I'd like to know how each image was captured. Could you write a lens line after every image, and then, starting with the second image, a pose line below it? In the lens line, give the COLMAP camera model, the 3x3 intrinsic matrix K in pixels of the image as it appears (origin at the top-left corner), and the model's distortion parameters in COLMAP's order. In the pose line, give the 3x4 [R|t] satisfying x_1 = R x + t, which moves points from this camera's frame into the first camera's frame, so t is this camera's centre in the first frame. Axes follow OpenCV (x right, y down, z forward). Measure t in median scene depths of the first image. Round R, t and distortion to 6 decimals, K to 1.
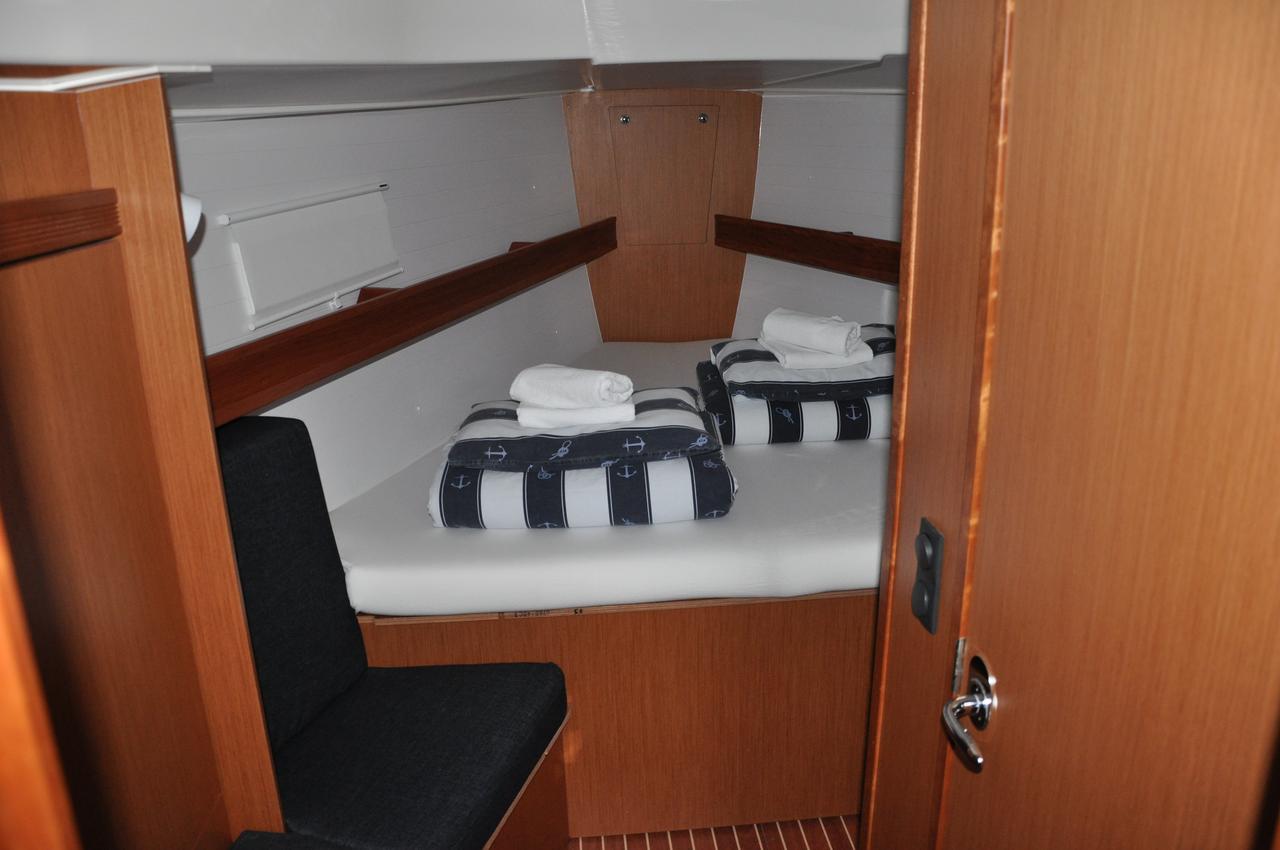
lens RADIAL K [[987.7, 0, 640.0], [0, 987.7, 425.0], [0, 0, 1]] dist [-0.153408, 0.102899]
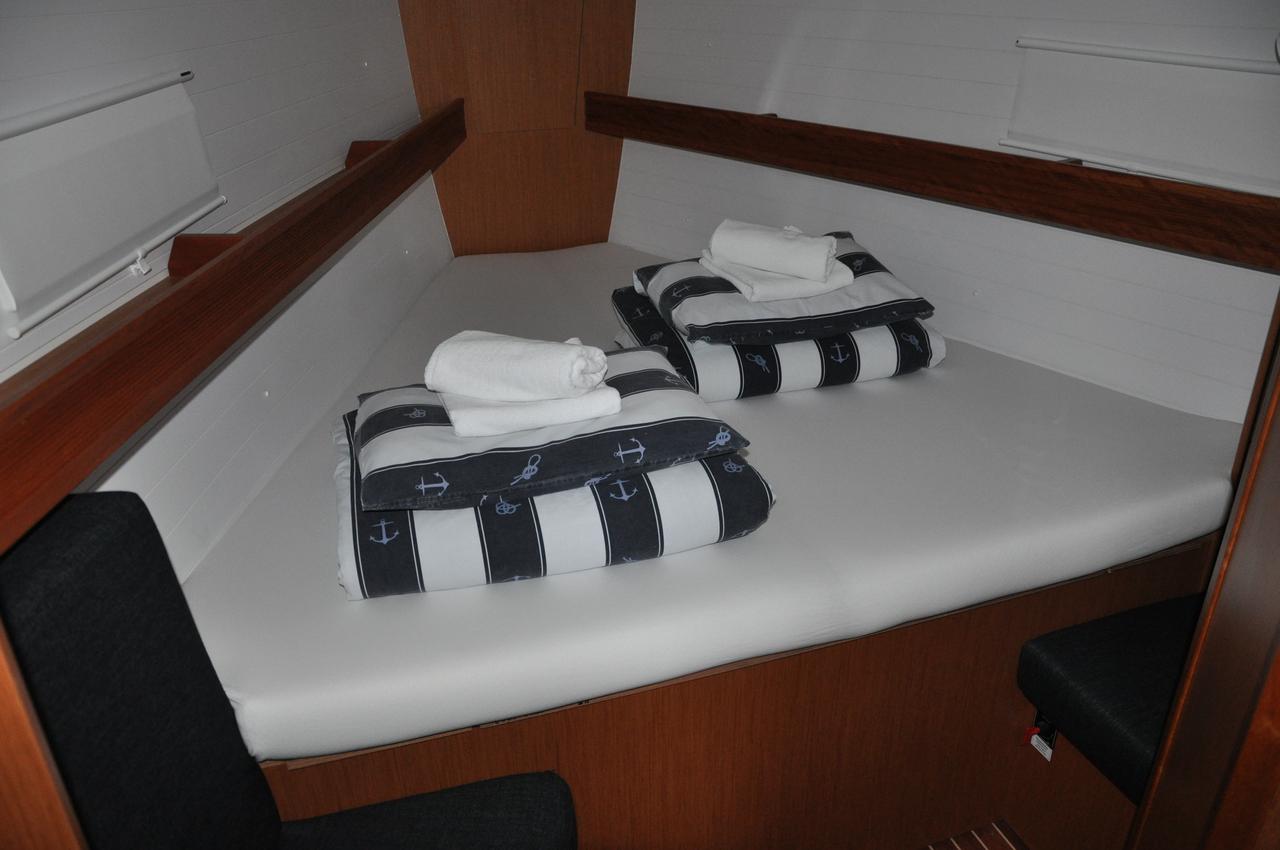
lens RADIAL K [[987.7, 0, 640.0], [0, 987.7, 425.0], [0, 0, 1]] dist [-0.153408, 0.102899]
pose [[0.969997, -0.093021, 0.224616, -0.148469], [0.061561, 0.987774, 0.143221, -0.094514], [-0.235193, -0.125096, 0.963865, 0.311761]]
